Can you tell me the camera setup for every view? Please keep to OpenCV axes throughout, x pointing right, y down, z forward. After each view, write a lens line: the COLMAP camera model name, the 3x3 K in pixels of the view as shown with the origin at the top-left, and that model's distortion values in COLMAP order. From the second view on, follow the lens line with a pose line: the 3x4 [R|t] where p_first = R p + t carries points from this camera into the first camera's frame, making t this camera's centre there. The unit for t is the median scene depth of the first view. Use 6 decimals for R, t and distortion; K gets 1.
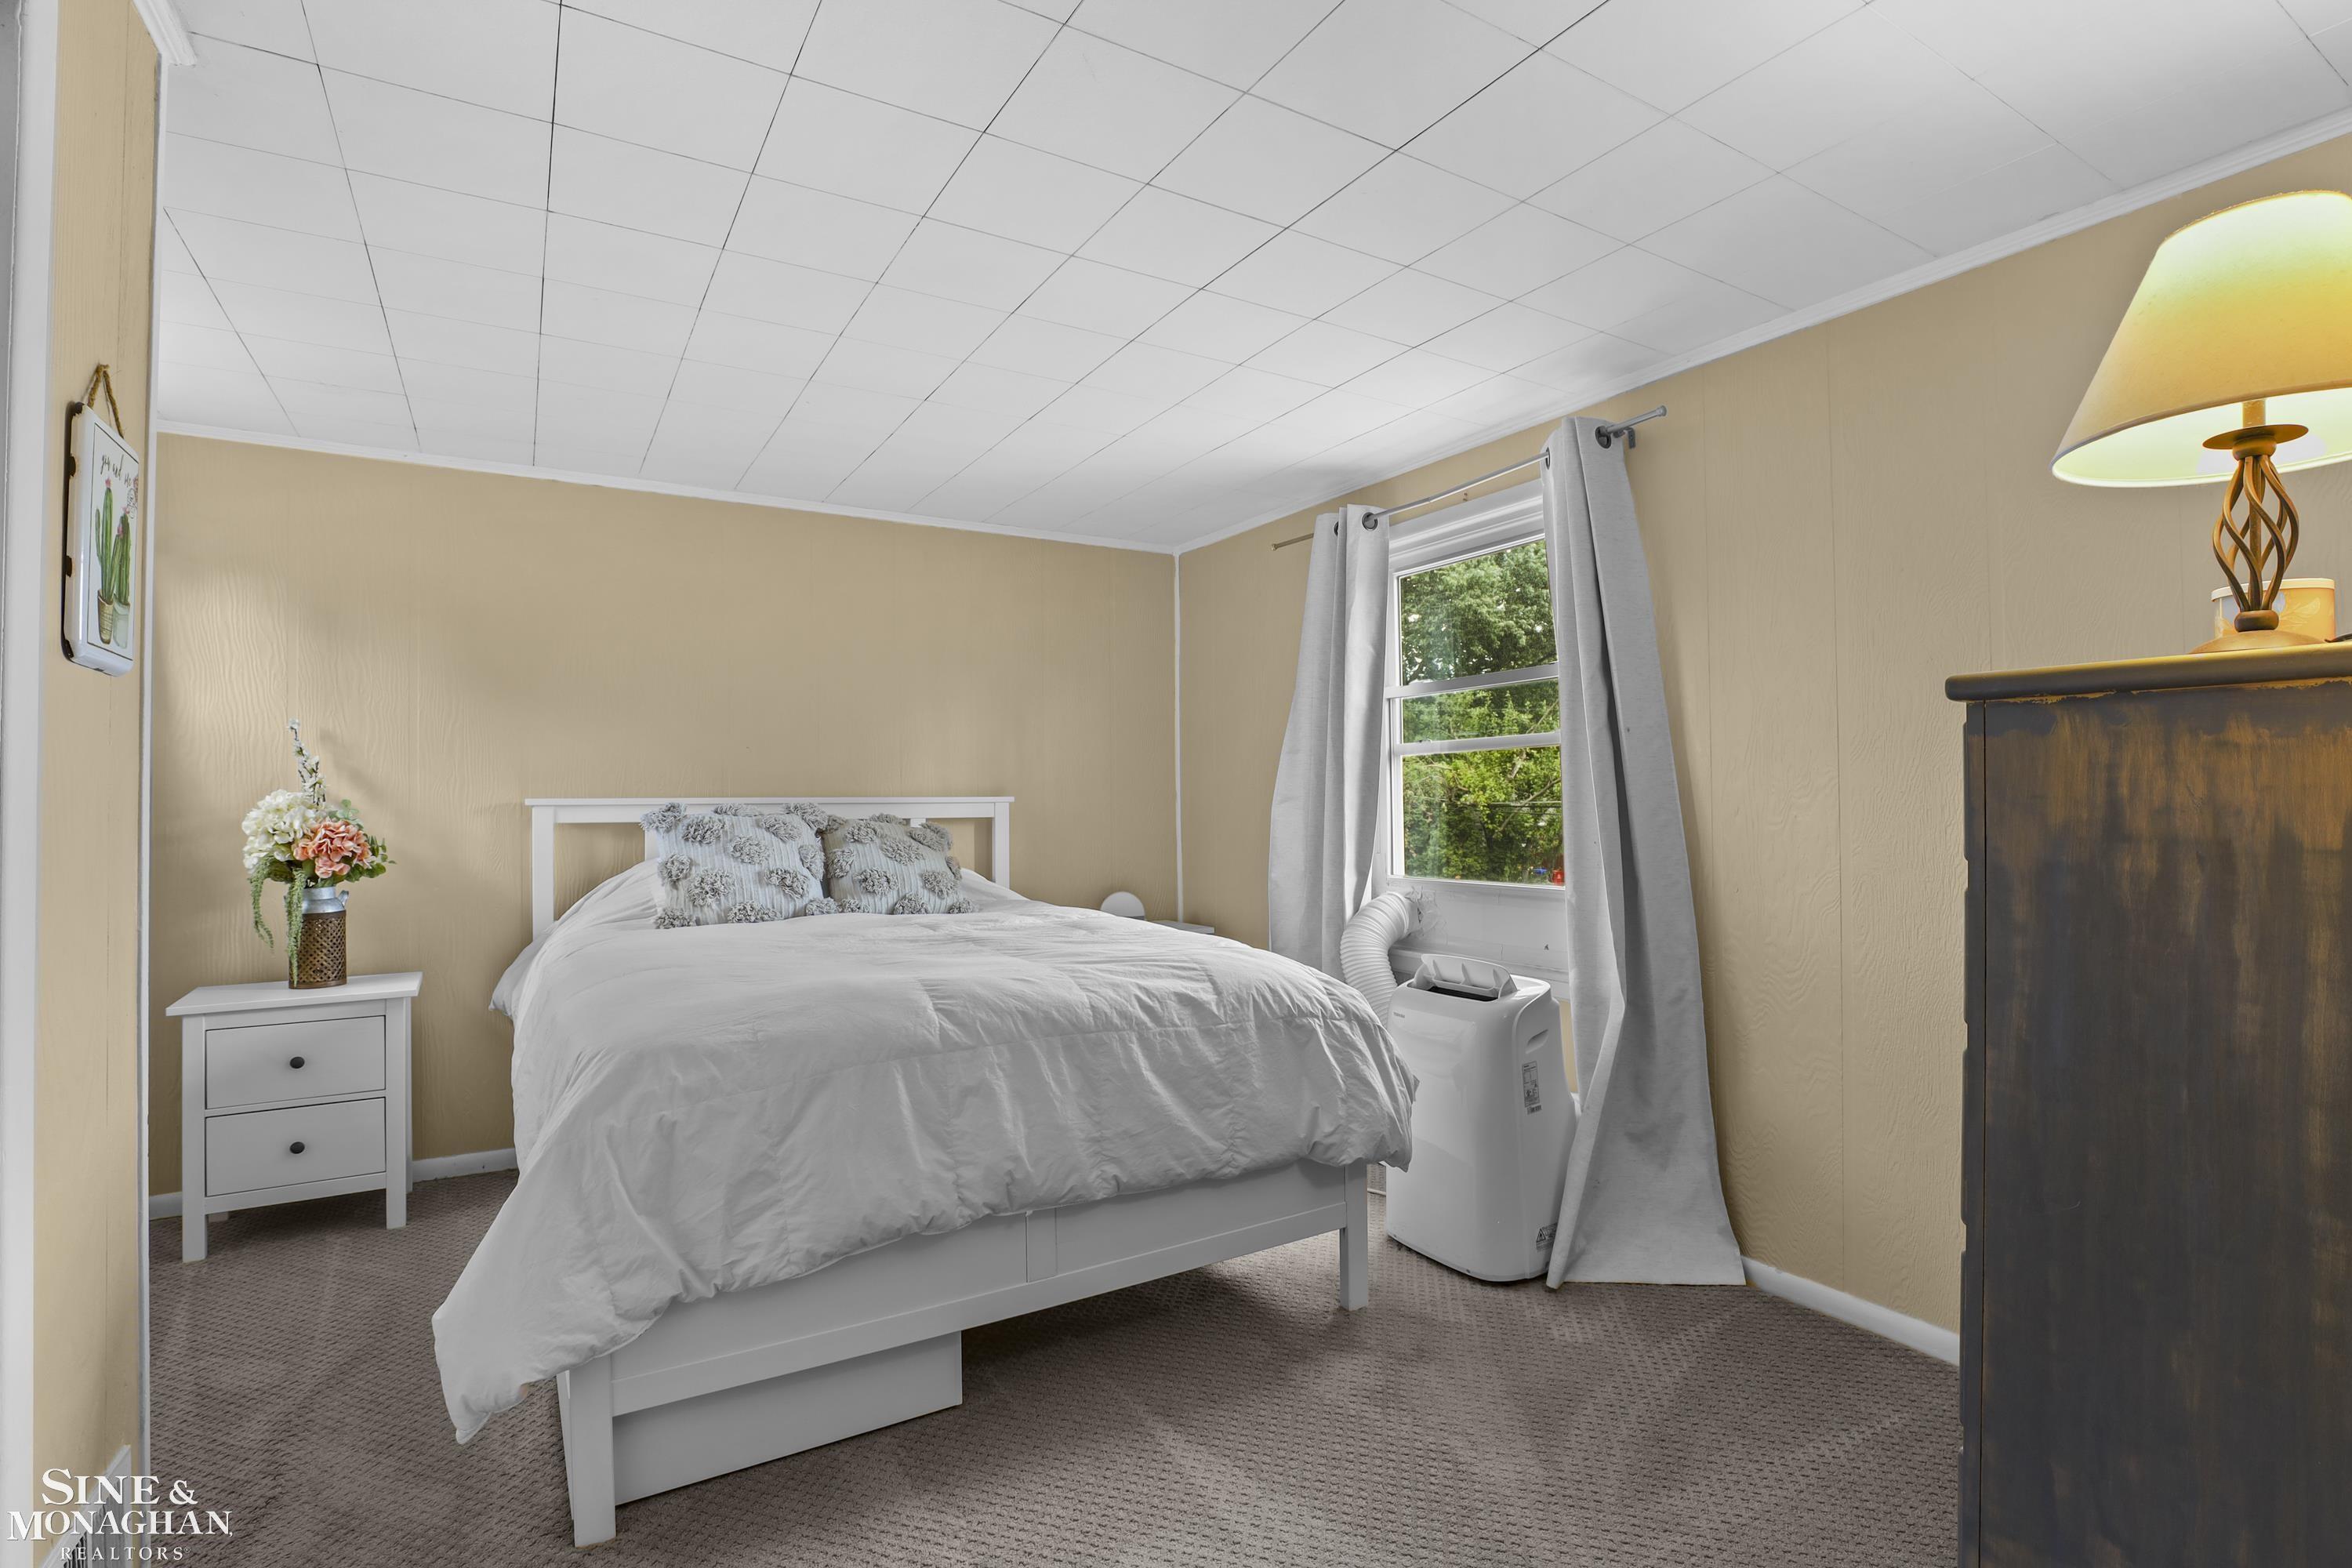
lens RADIAL K [[1128.3, 0, 1173.7], [0, 1128.3, 786.9], [0, 0, 1]] dist [-0.023324, 0.000553]
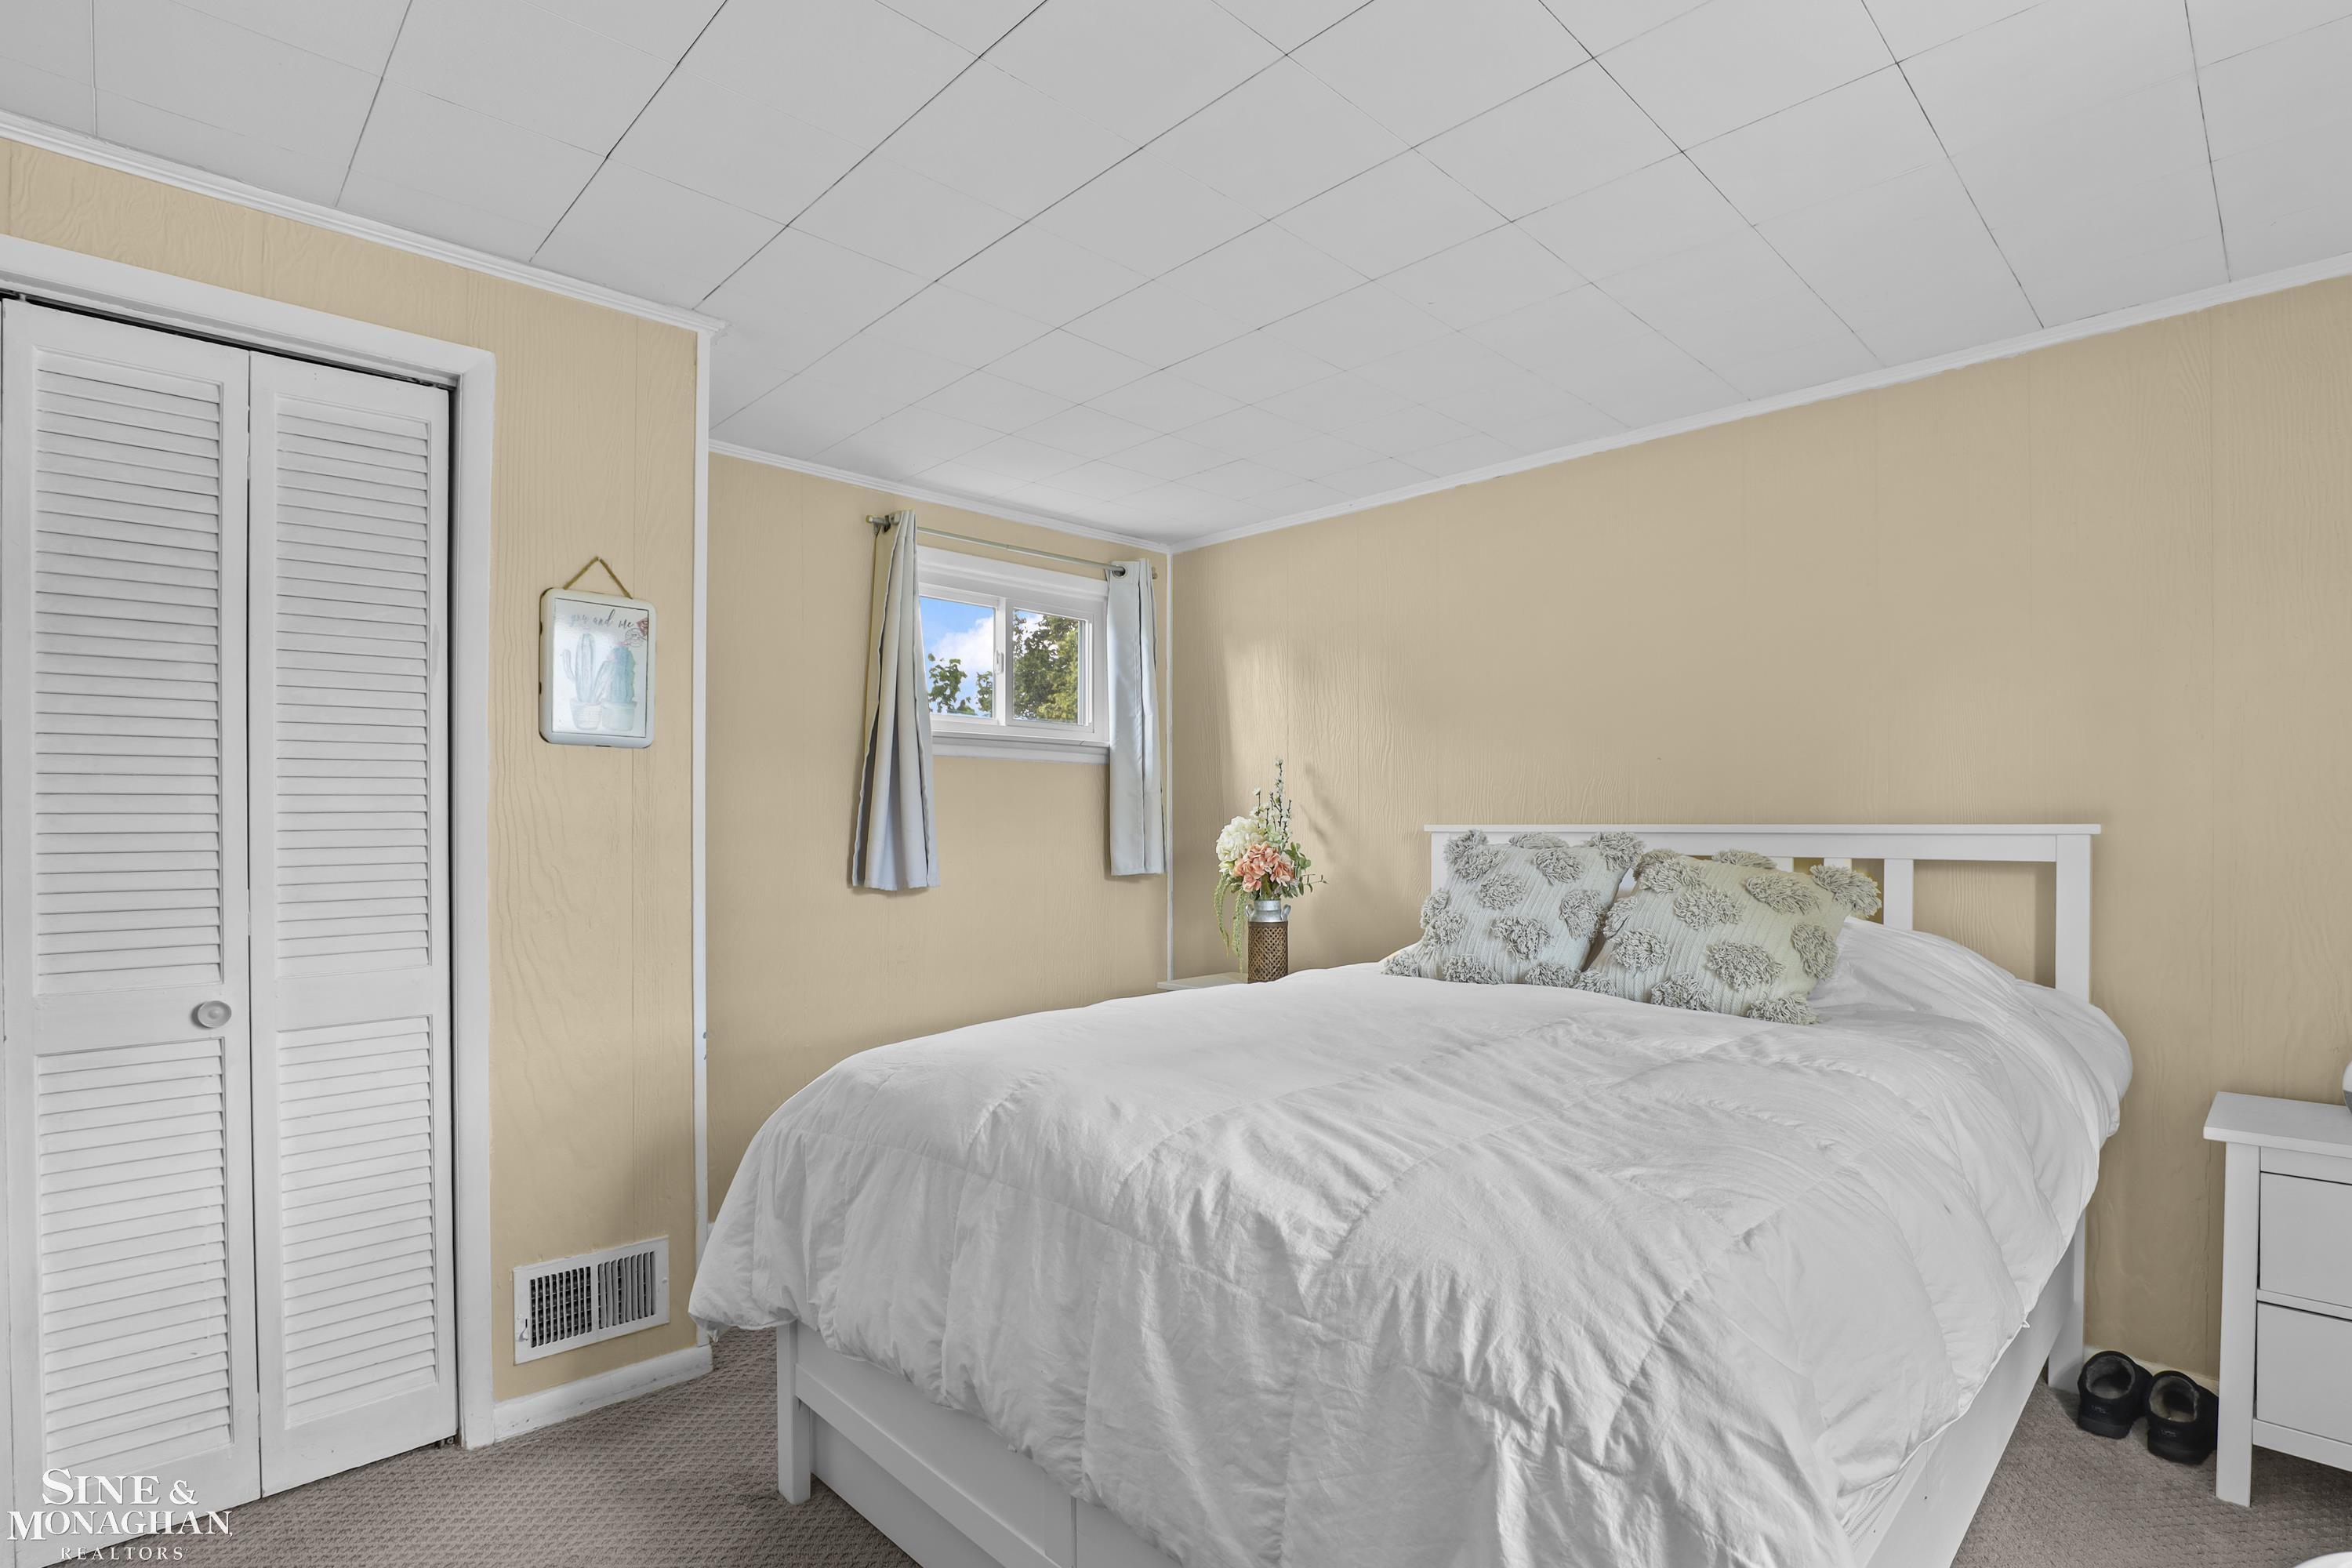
lens RADIAL K [[1128.3, 0, 1155.4], [0, 1128.3, 830.0], [0, 0, 1]] dist [-0.023324, 0.000553]
pose [[0.222457, 0.010211, -0.974889, 0.360965], [0.008178, 0.999890, 0.012339, 0.001718], [0.974908, -0.010717, 0.222350, 0.629625]]
